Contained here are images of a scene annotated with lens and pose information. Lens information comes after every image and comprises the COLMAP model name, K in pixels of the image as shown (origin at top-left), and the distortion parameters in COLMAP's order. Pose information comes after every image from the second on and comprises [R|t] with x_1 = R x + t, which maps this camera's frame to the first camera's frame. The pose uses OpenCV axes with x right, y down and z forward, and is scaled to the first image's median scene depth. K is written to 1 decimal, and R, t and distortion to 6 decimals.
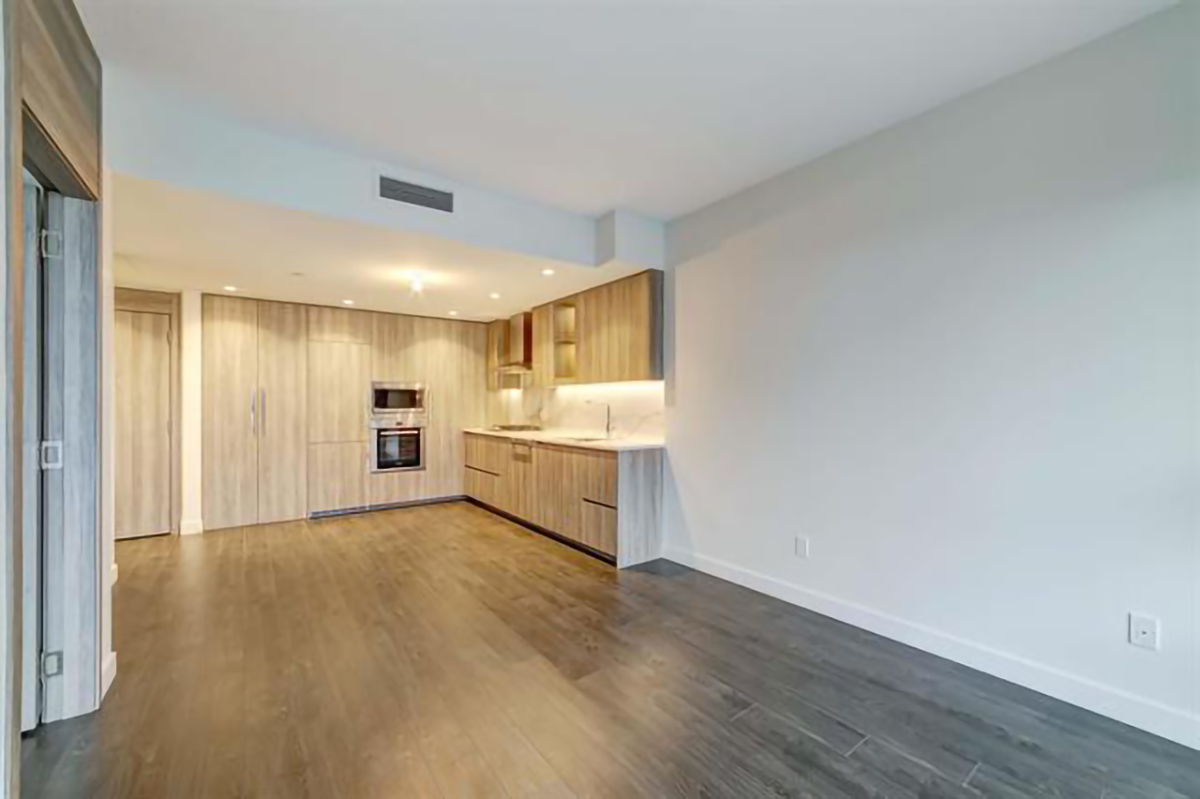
lens RADIAL K [[475.9, 0, 607.3], [0, 475.9, 400.1], [0, 0, 1]] dist [-0.023482, 0.000846]
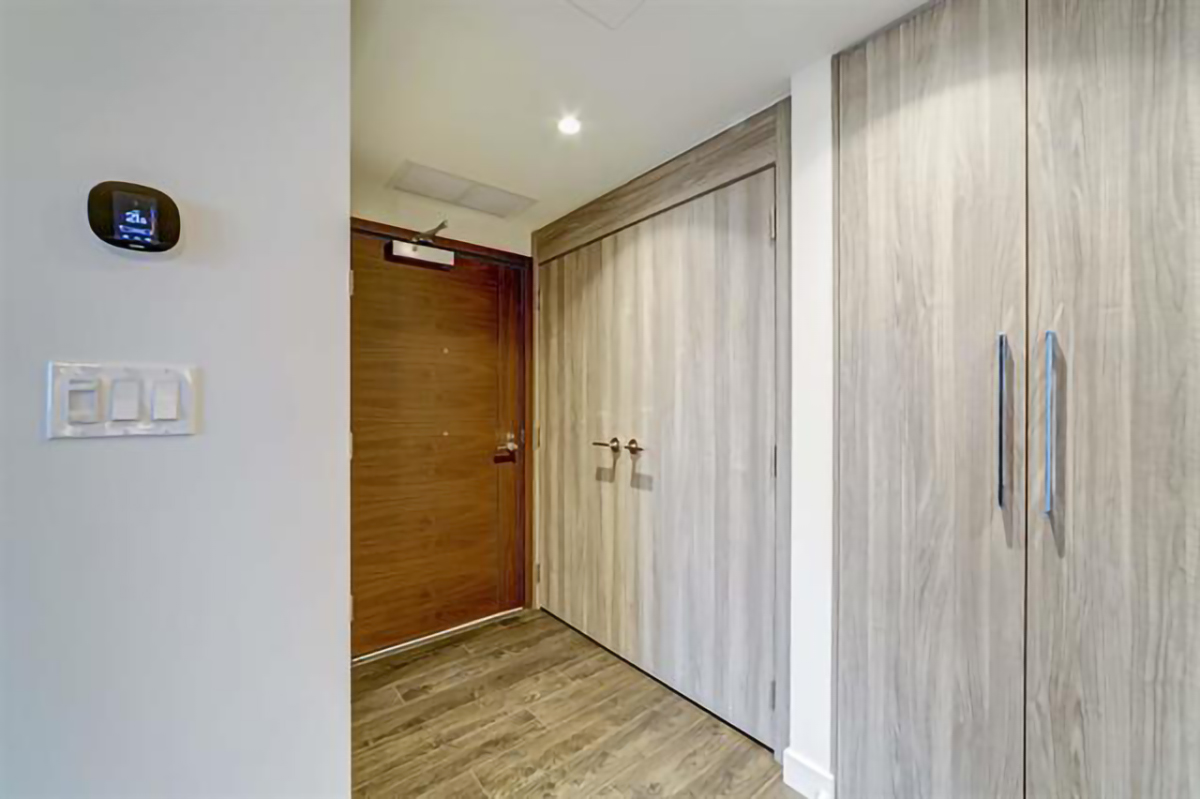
lens RADIAL K [[471.9, 0, 614.0], [0, 471.9, 407.8], [0, 0, 1]] dist [-0.014948, 0.005142]
pose [[0.089648, 0.010643, -0.995917, -0.551623], [0.010126, 0.999881, 0.011597, 0.004095], [0.995922, -0.011124, 0.089529, 0.803270]]
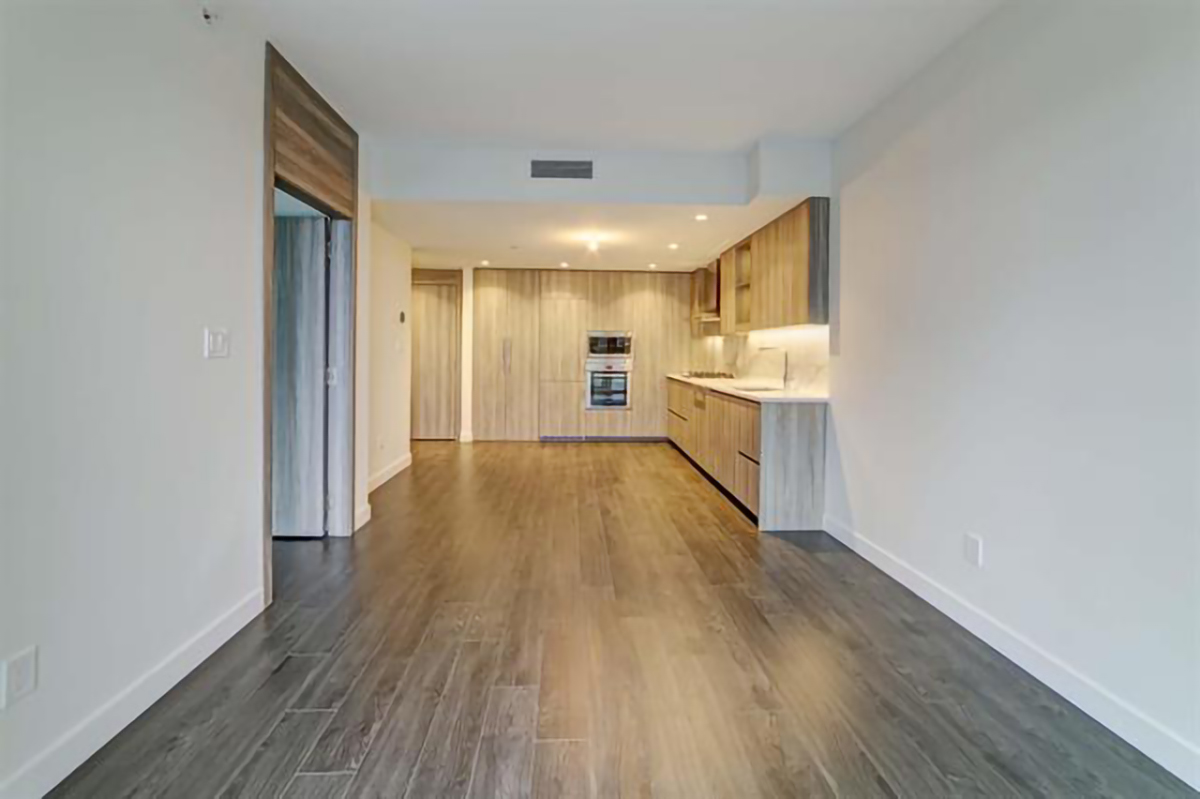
lens RADIAL K [[475.9, 0, 589.5], [0, 475.9, 348.7], [0, 0, 1]] dist [-0.023482, 0.000846]
pose [[0.820202, 0.006774, -0.572034, 0.208094], [-0.006991, 0.999974, 0.001818, 0.003795], [0.572031, 0.002508, 0.820228, 0.048999]]
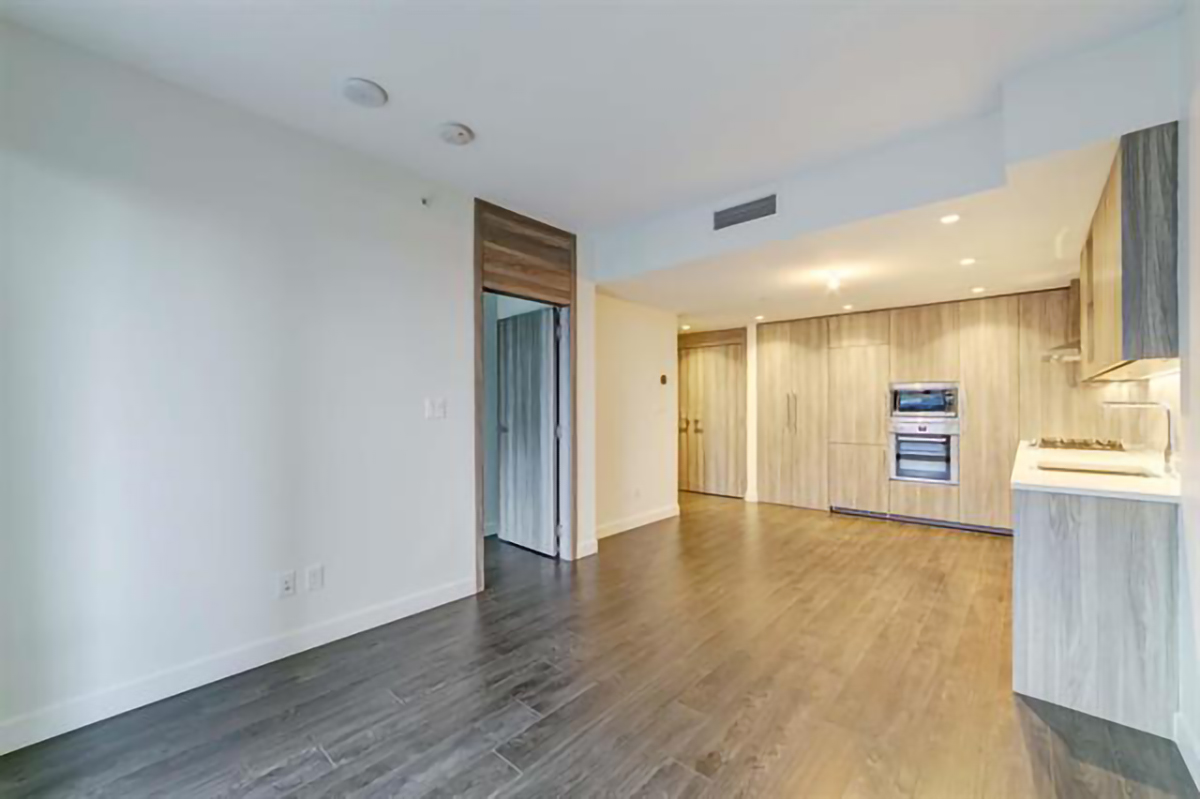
lens RADIAL K [[471.9, 0, 605.5], [0, 471.9, 405.6], [0, 0, 1]] dist [-0.014948, 0.005142]
pose [[0.187677, -0.000332, -0.982231, 0.375445], [0.009250, 0.999956, 0.001429, -0.000555], [0.982187, -0.009353, 0.187672, 0.308911]]
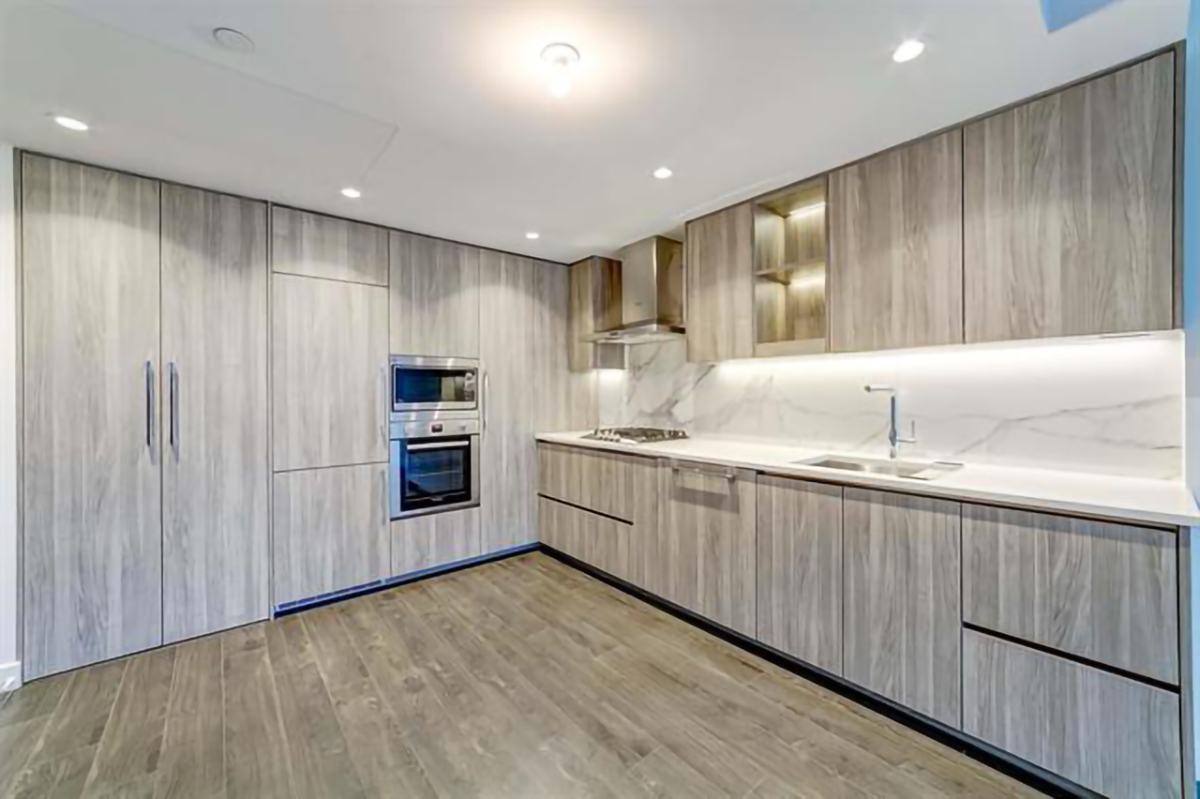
lens RADIAL K [[471.9, 0, 601.1], [0, 471.9, 390.1], [0, 0, 1]] dist [-0.014948, 0.005142]
pose [[0.999033, -0.004655, 0.043710, -0.322911], [0.004551, 0.999987, 0.002475, 0.002914], [-0.043721, -0.002274, 0.999041, 0.515860]]
